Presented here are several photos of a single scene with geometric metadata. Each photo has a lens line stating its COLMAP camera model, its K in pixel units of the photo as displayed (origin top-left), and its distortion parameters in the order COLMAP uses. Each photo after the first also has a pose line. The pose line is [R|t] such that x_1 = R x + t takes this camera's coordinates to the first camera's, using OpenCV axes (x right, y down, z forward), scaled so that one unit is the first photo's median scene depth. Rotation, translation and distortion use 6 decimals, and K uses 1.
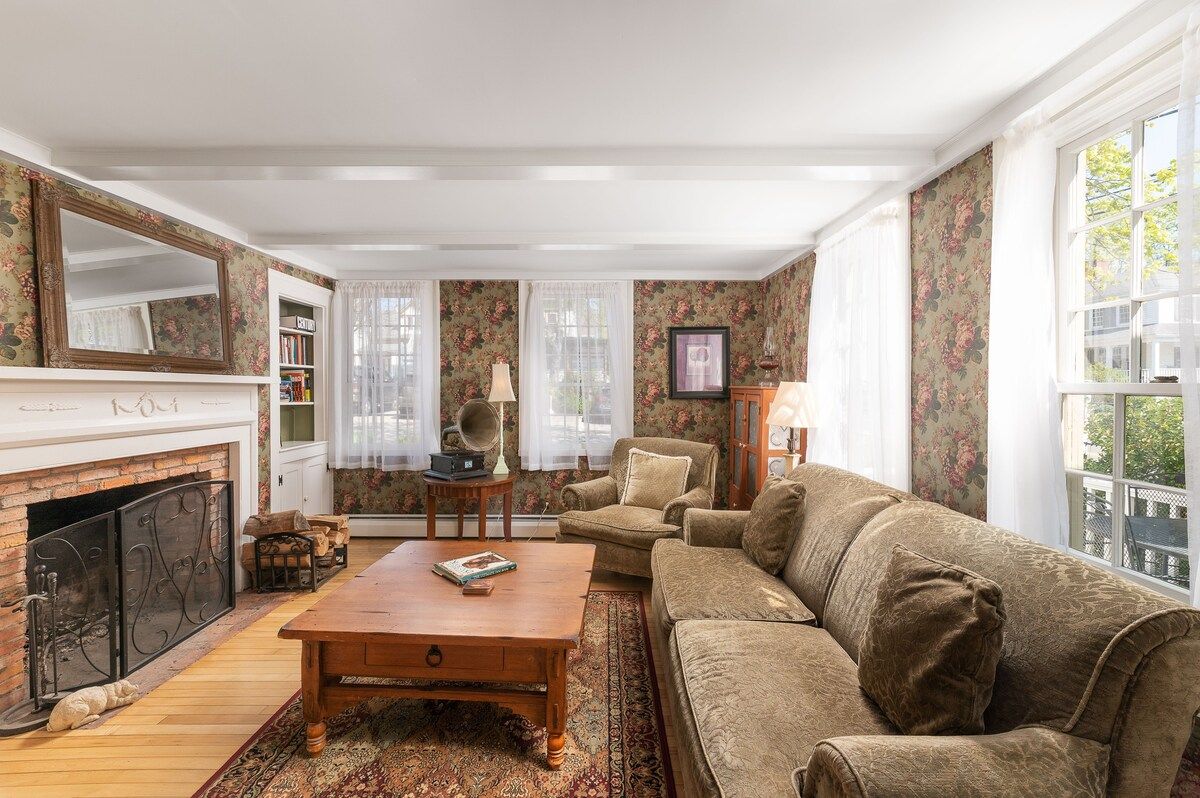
lens RADIAL K [[516.9, 0, 608.5], [0, 516.9, 396.5], [0, 0, 1]] dist [-0.000943, 0.000416]
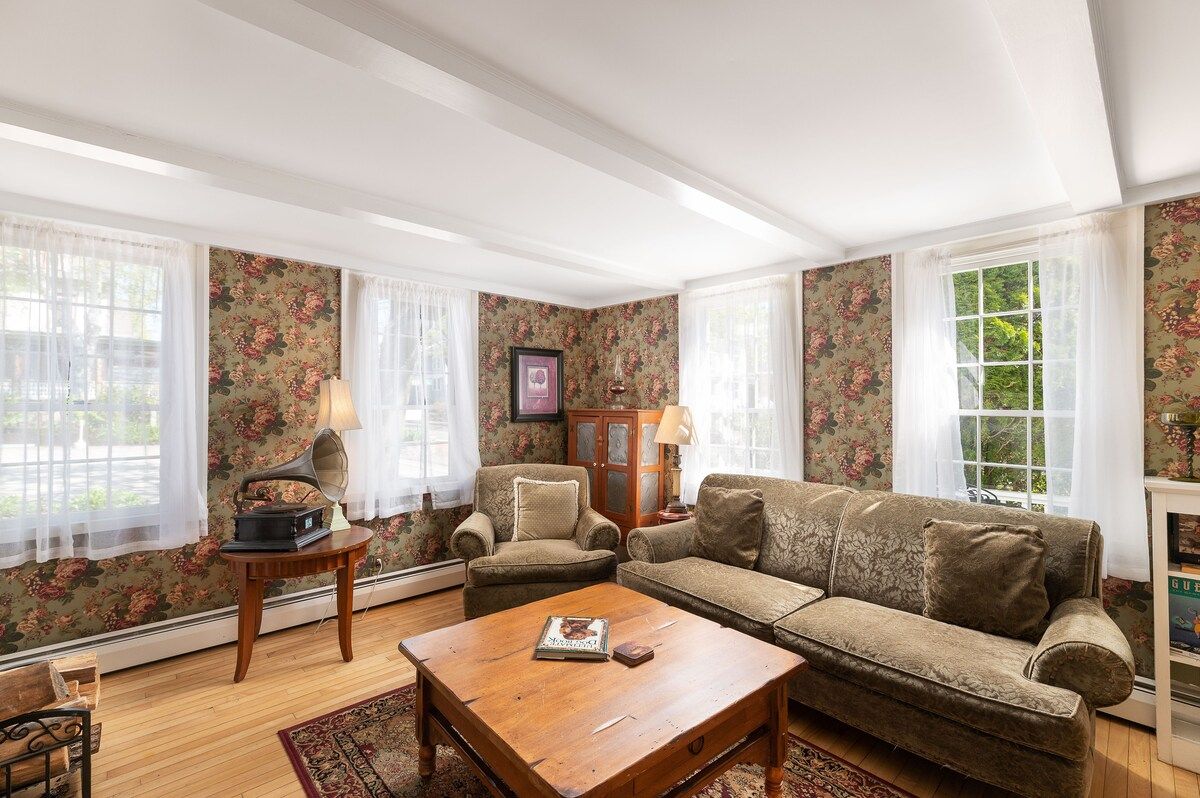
lens RADIAL K [[516.9, 0, 608.8], [0, 516.9, 399.5], [0, 0, 1]] dist [-0.000943, 0.000416]
pose [[0.729846, 0.009617, 0.683544, -0.401029], [0.011936, 0.999569, -0.026808, -0.009310], [-0.683508, 0.027725, 0.729416, 0.190292]]
